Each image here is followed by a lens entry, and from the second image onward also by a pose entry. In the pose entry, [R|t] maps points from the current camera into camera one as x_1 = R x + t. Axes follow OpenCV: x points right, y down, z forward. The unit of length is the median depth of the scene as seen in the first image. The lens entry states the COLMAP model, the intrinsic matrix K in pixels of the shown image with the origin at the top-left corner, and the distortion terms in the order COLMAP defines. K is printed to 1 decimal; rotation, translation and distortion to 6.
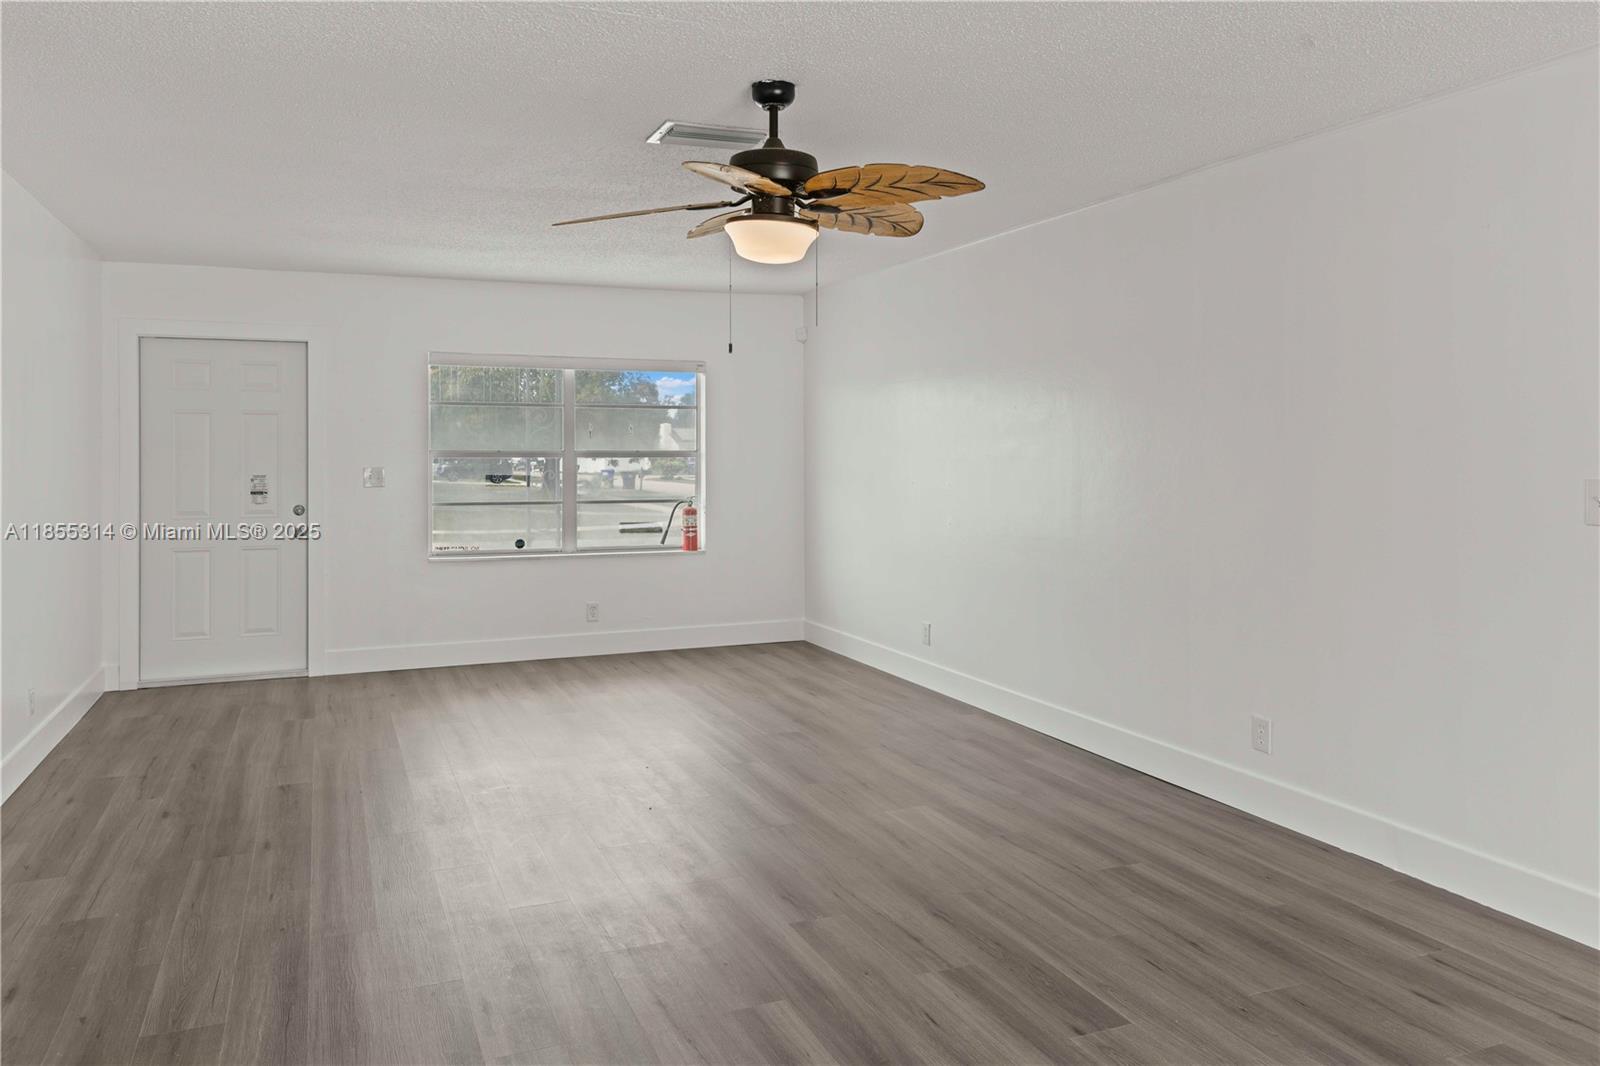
lens RADIAL K [[1162.2, 0, 793.0], [0, 1162.2, 457.9], [0, 0, 1]] dist [-0.008911, 0.015076]
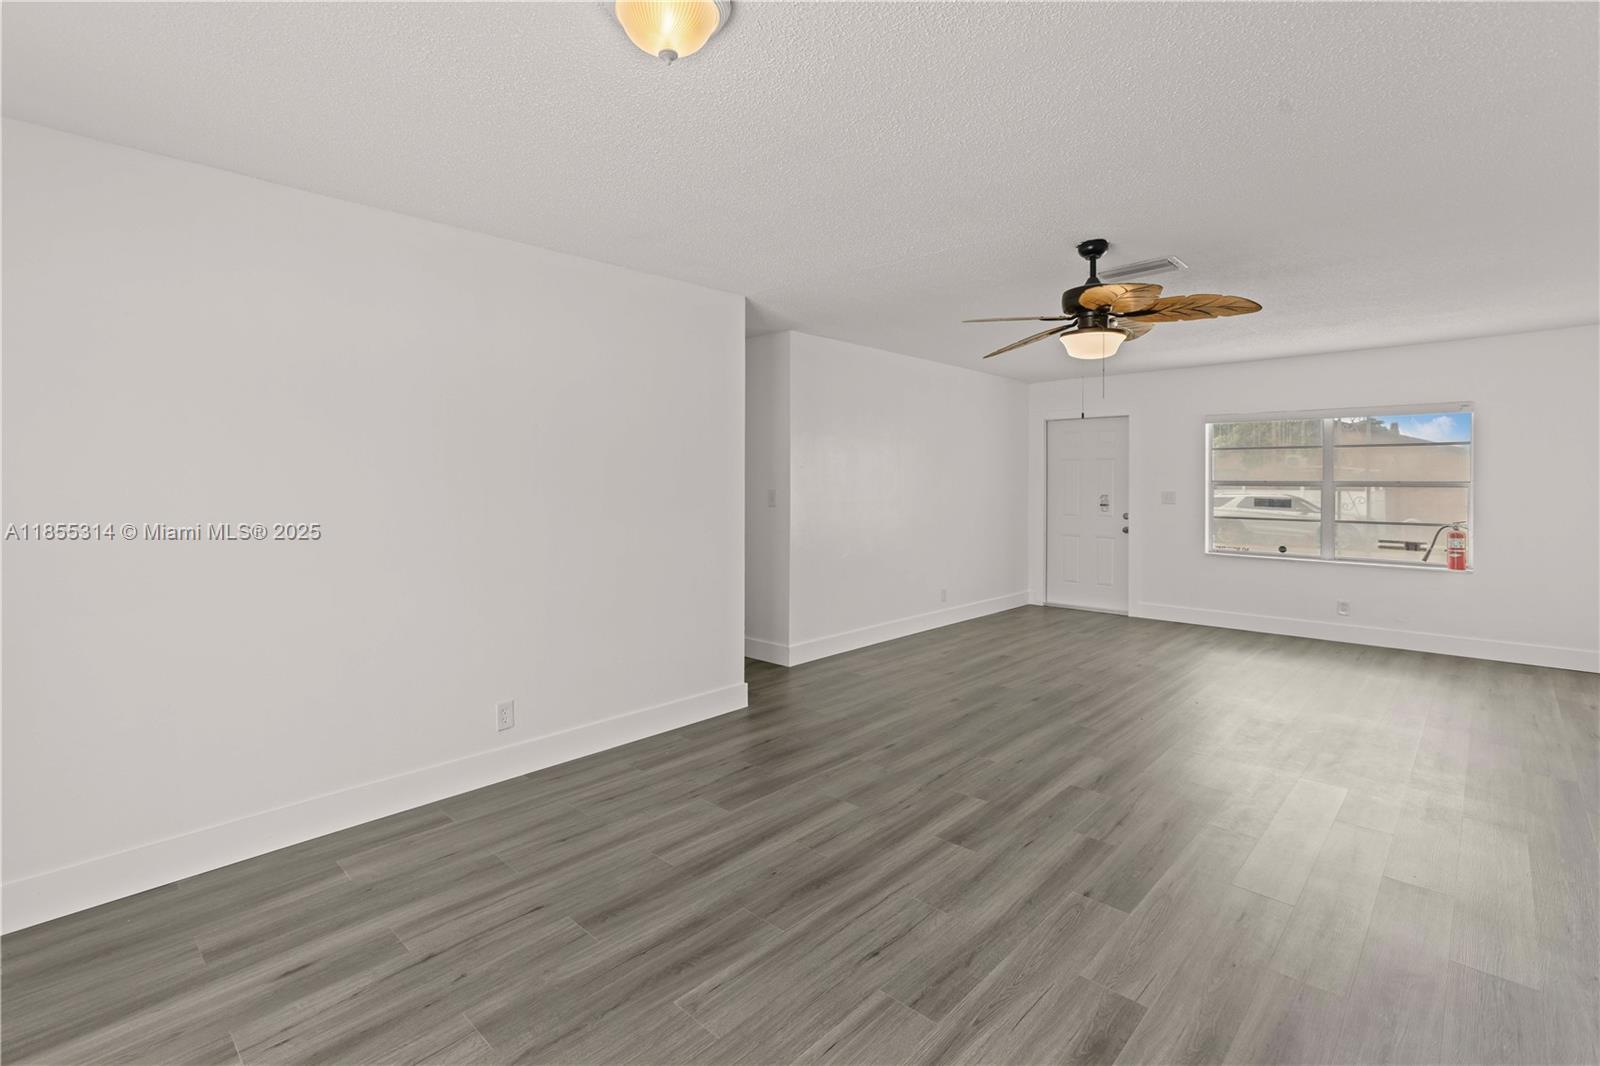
lens RADIAL K [[725.8, 0, 754.8], [0, 725.8, 477.8], [0, 0, 1]] dist [-0.009253, 0.004157]
pose [[0.377107, -0.000794, -0.926169, 0.323805], [-0.009003, 0.999949, -0.004523, -0.000671], [0.926126, 0.010045, 0.377081, 0.104815]]
